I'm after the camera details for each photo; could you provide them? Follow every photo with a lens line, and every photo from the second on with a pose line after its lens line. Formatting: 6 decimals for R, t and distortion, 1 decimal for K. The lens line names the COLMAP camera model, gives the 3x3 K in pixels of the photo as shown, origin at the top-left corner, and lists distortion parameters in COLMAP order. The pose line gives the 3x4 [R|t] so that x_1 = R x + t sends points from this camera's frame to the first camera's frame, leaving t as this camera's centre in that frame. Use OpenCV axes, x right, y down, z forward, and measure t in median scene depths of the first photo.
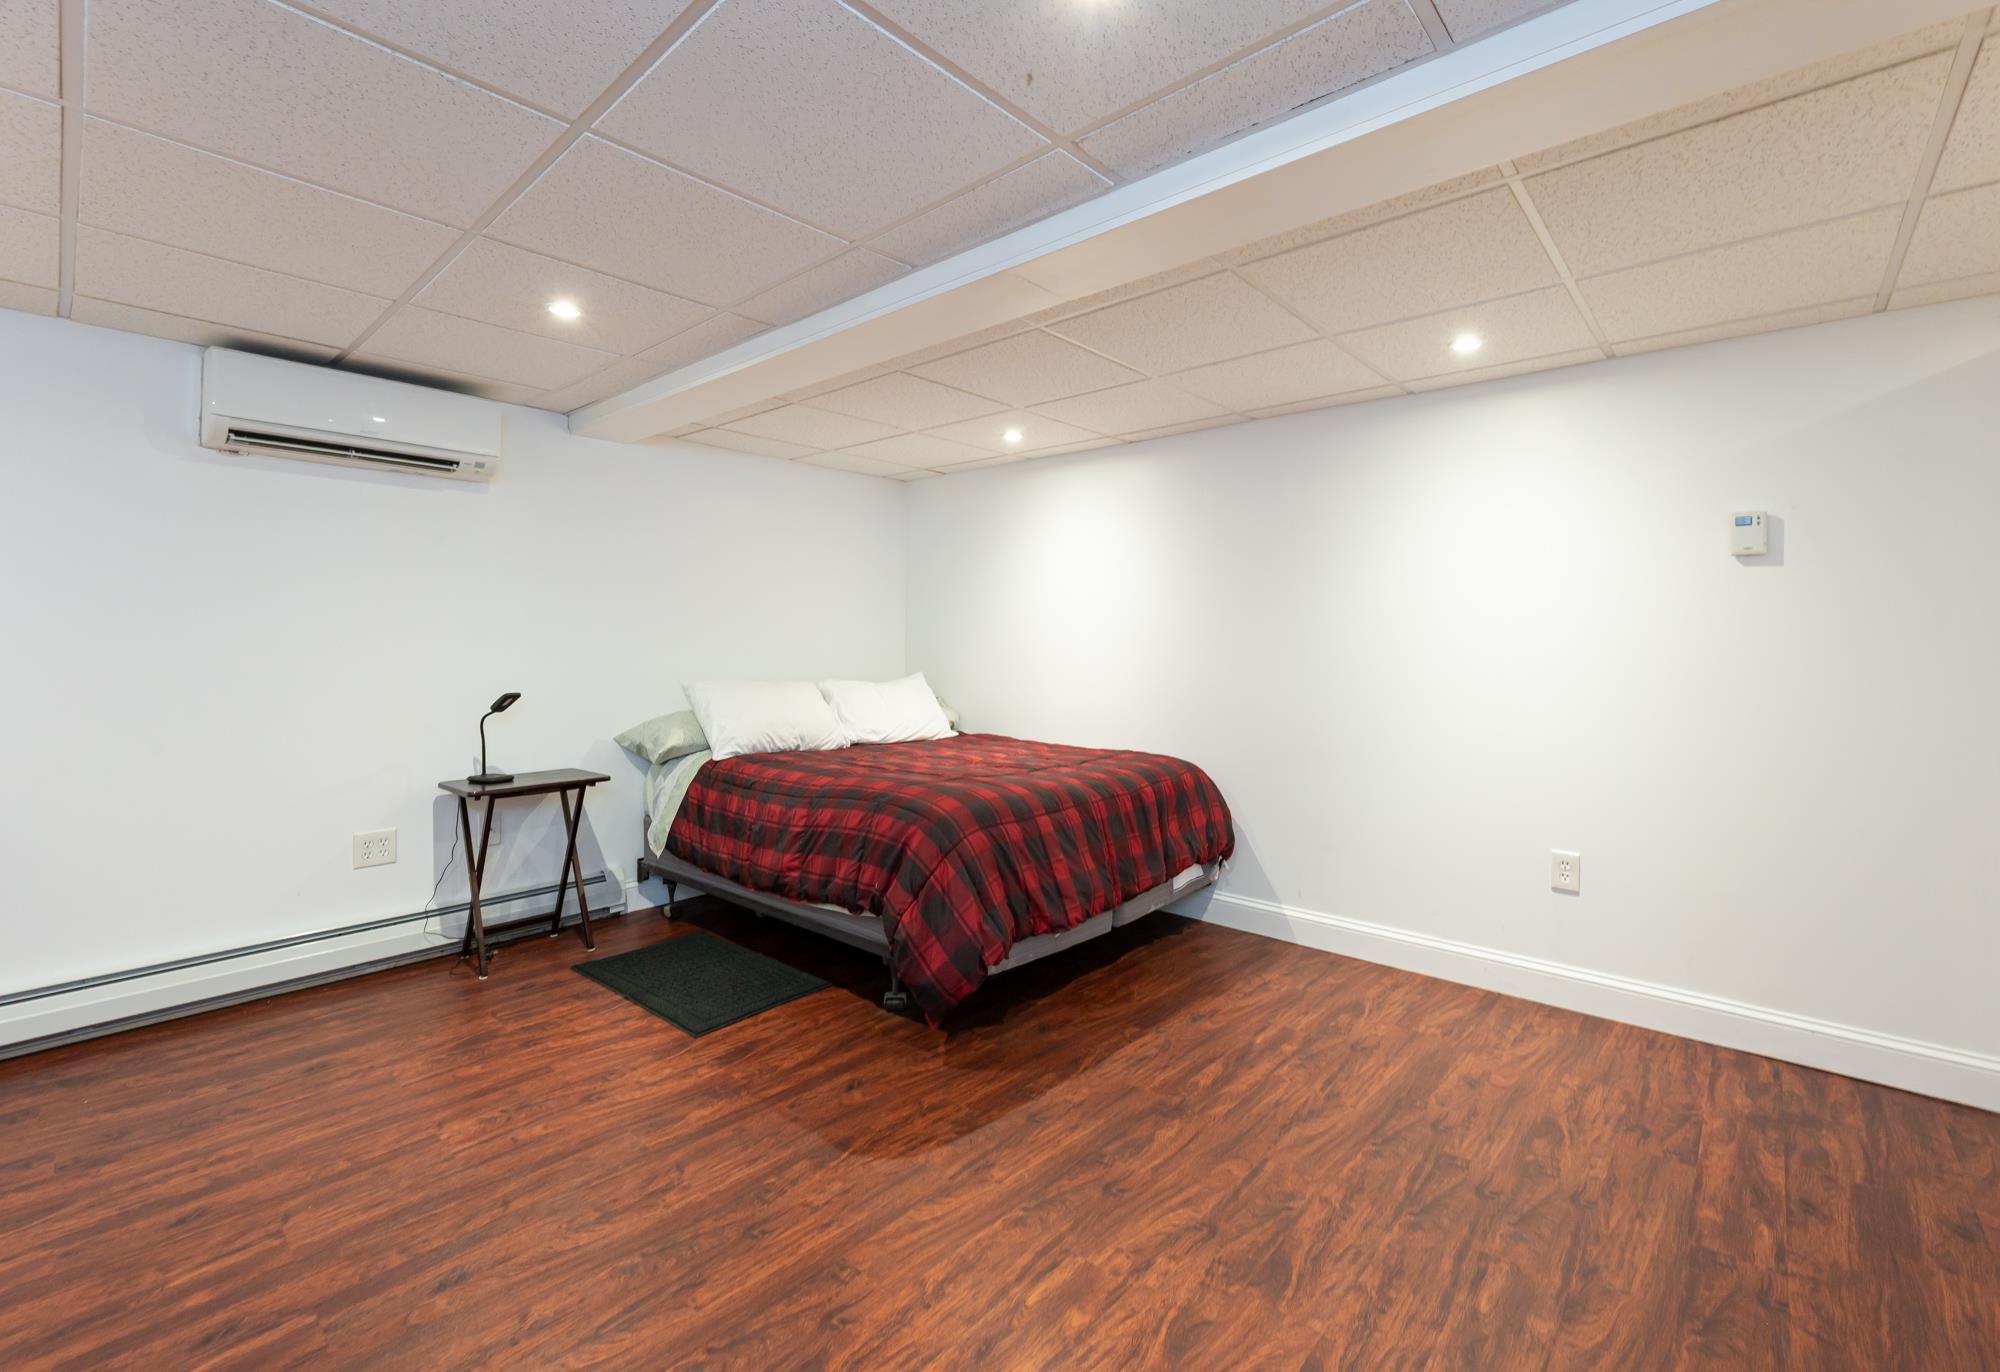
lens RADIAL K [[836.4, 0, 1005.2], [0, 836.4, 658.2], [0, 0, 1]] dist [-0.013804, -0.000025]
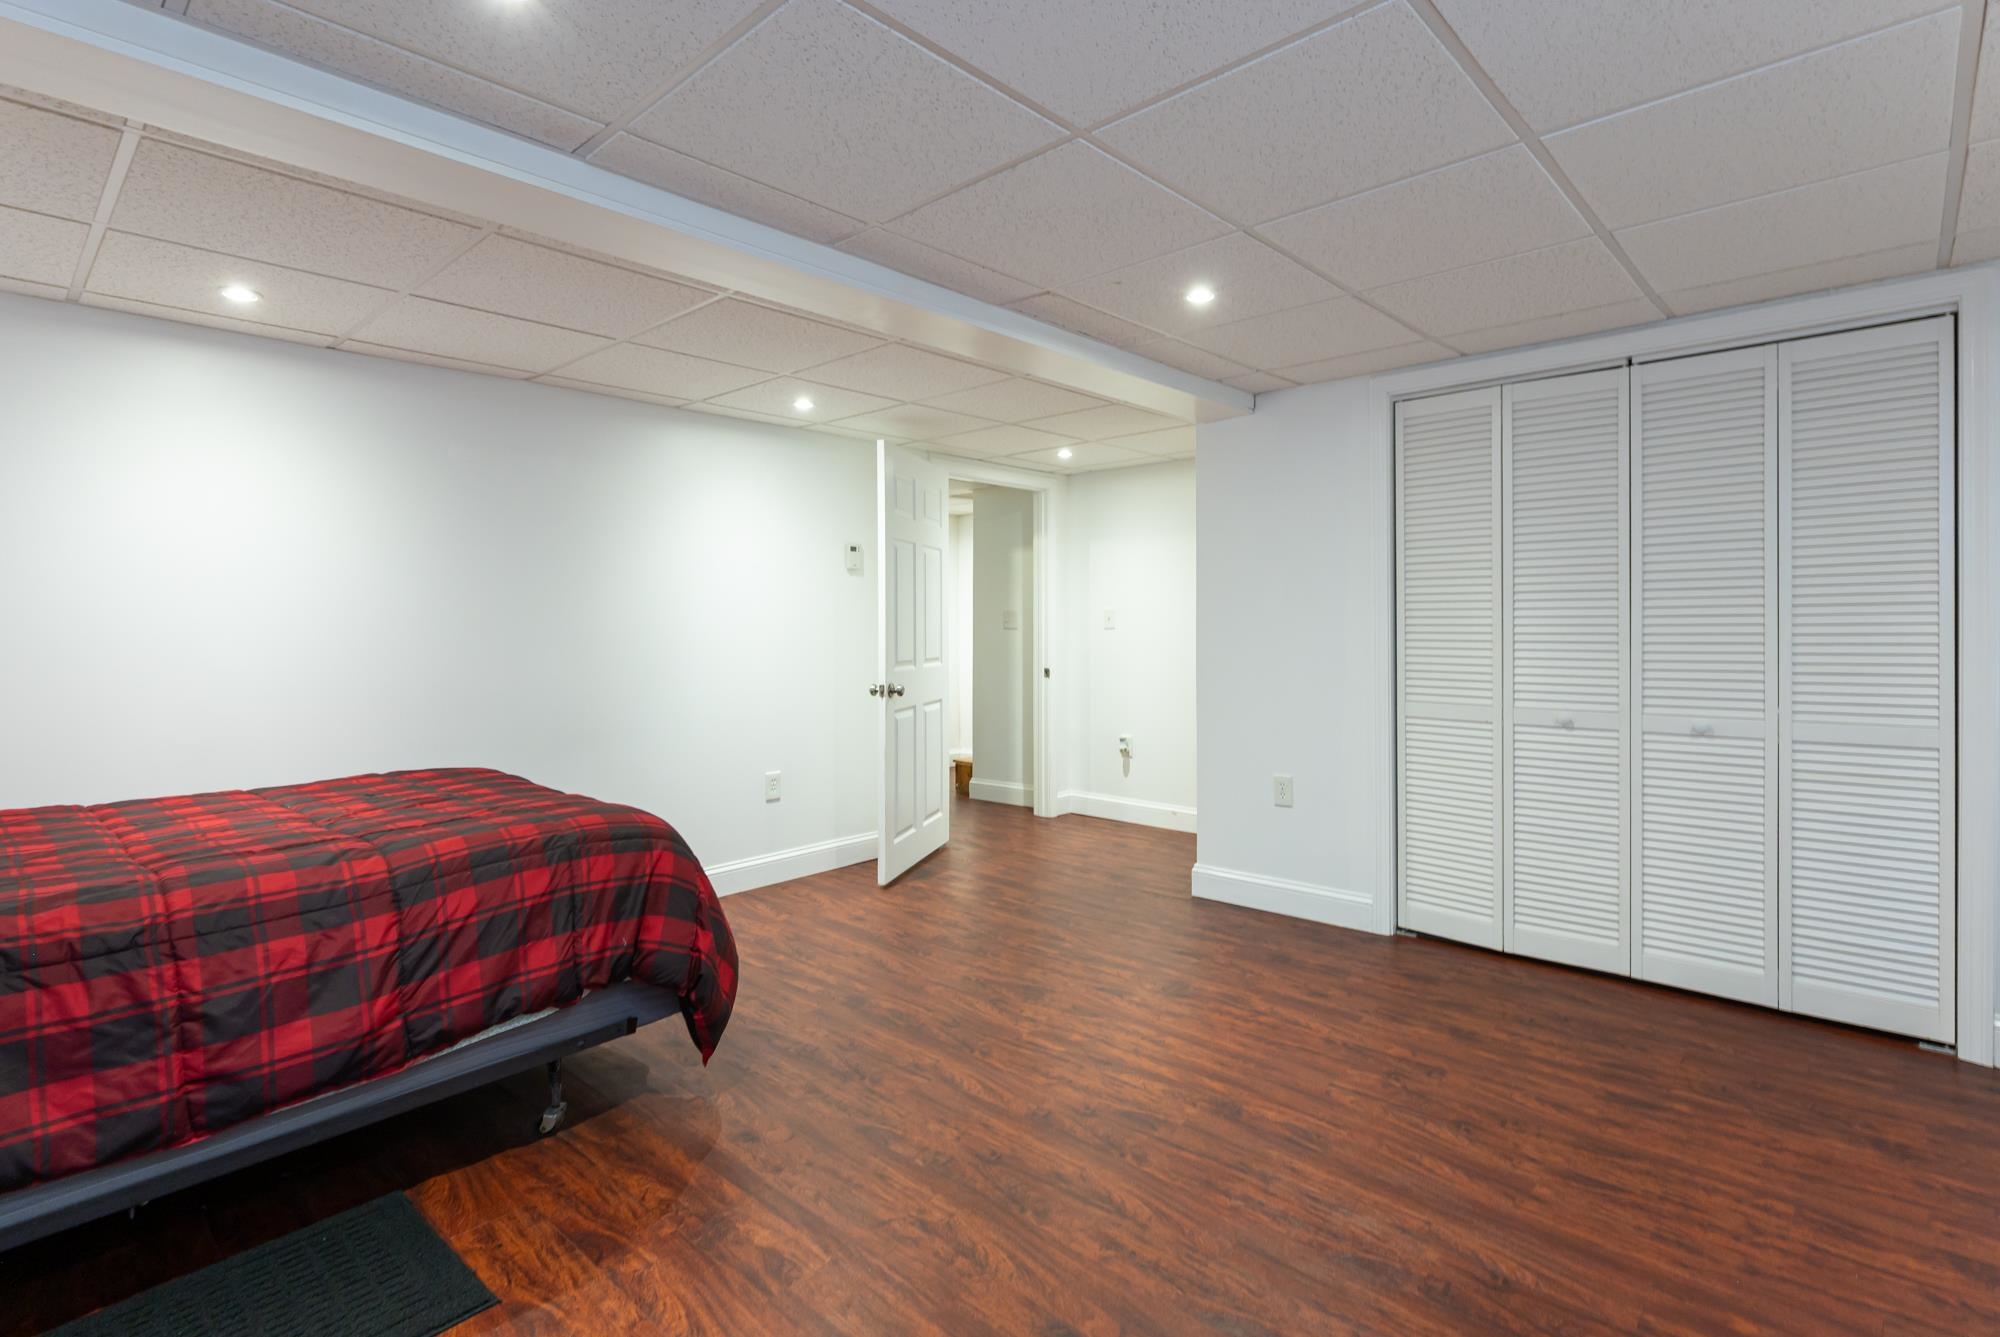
lens RADIAL K [[978.8, 0, 1000.0], [0, 978.8, 668.5], [0, 0, 1]] dist [0.000930, 0.000079]
pose [[0.027964, -0.054984, 0.998096, -1.045333], [0.023621, 0.998244, 0.054330, -0.023639], [-0.999330, 0.022056, 0.029214, 0.622050]]
